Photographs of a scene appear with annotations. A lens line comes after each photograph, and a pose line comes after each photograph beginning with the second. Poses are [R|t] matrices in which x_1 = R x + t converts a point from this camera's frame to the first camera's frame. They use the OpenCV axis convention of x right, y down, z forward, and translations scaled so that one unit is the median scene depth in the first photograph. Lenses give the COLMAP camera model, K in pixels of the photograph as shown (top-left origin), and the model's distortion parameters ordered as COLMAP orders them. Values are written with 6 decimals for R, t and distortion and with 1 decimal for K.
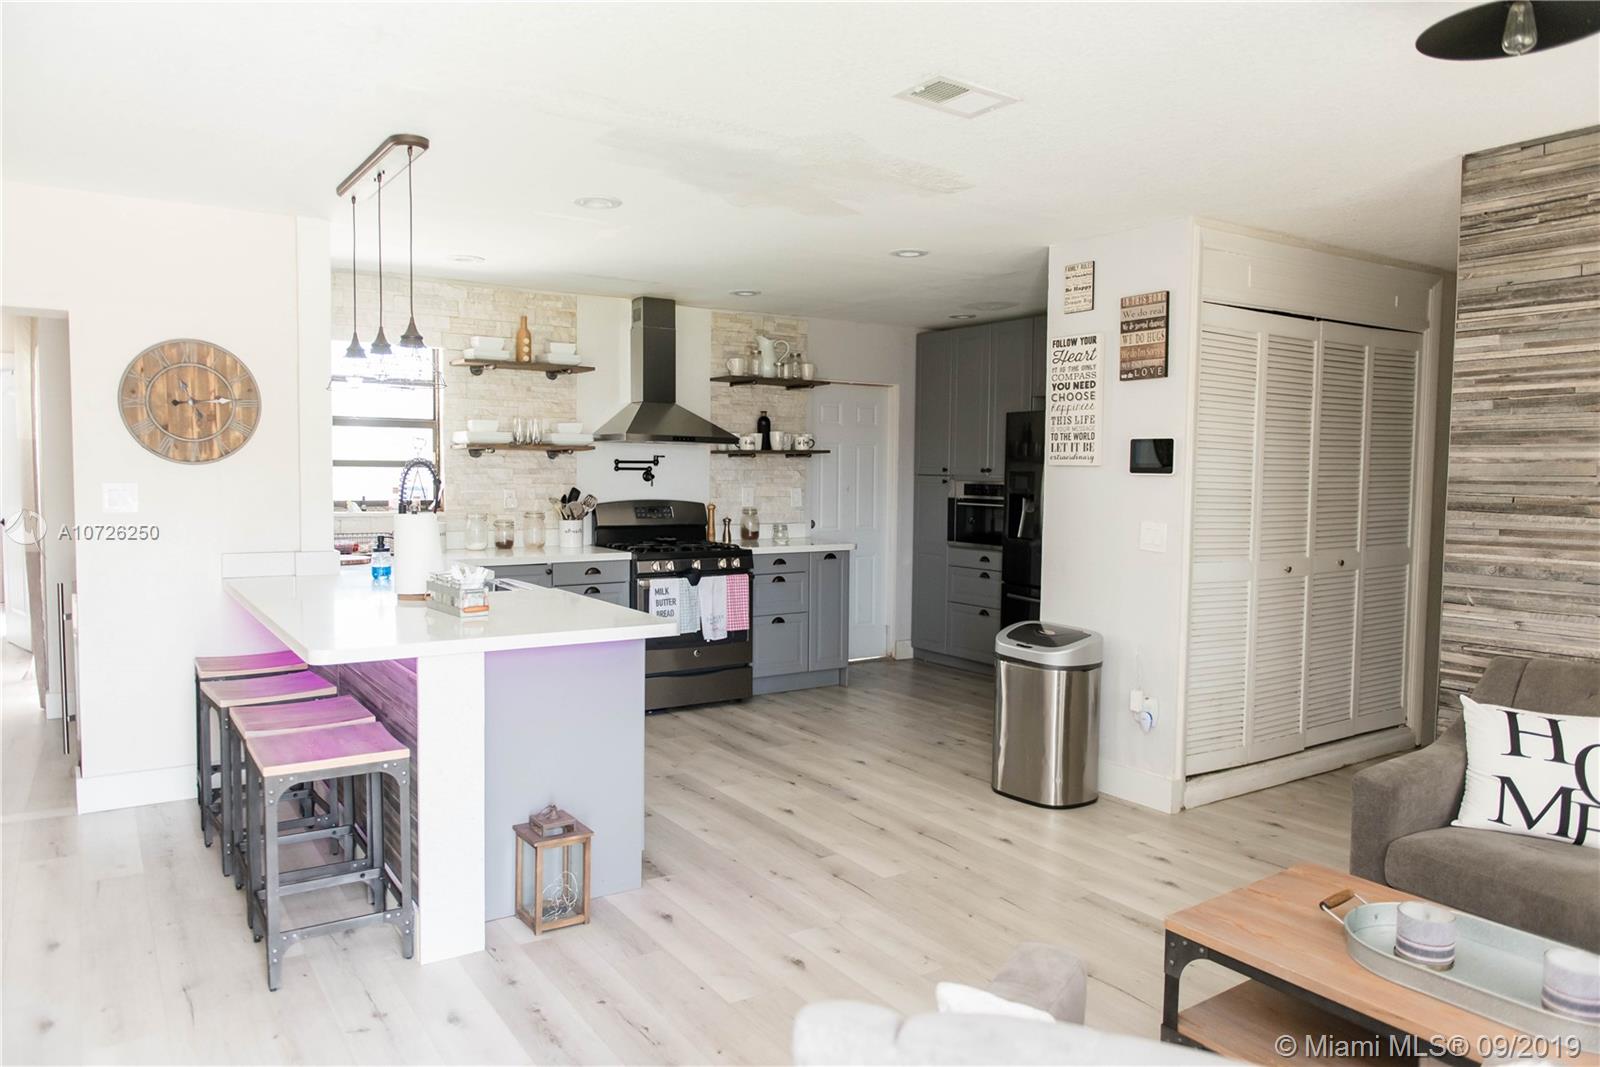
lens RADIAL K [[1073.8, 0, 803.3], [0, 1073.8, 538.3], [0, 0, 1]] dist [-0.000689, -0.001474]
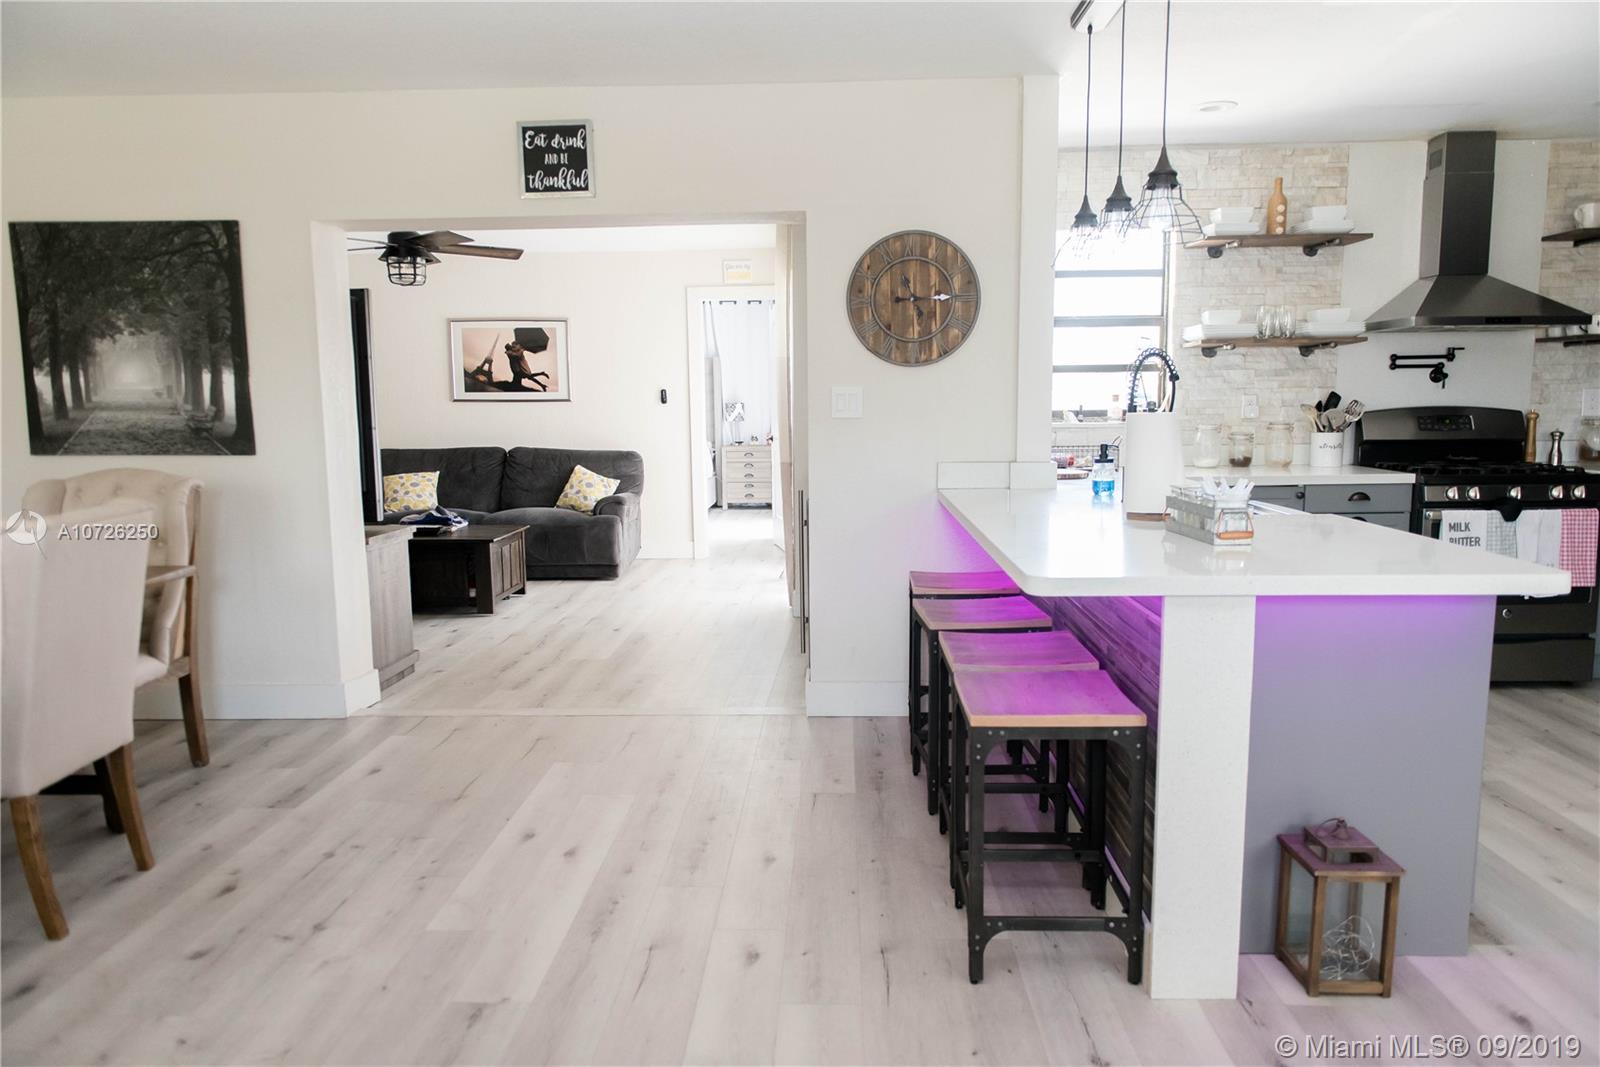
lens RADIAL K [[1073.8, 0, 803.3], [0, 1073.8, 538.3], [0, 0, 1]] dist [-0.000689, -0.001474]
pose [[0.809313, 0.055207, -0.584778, -0.083998], [-0.016021, 0.997278, 0.071978, 0.014371], [0.587160, -0.048885, 0.807994, 0.167953]]
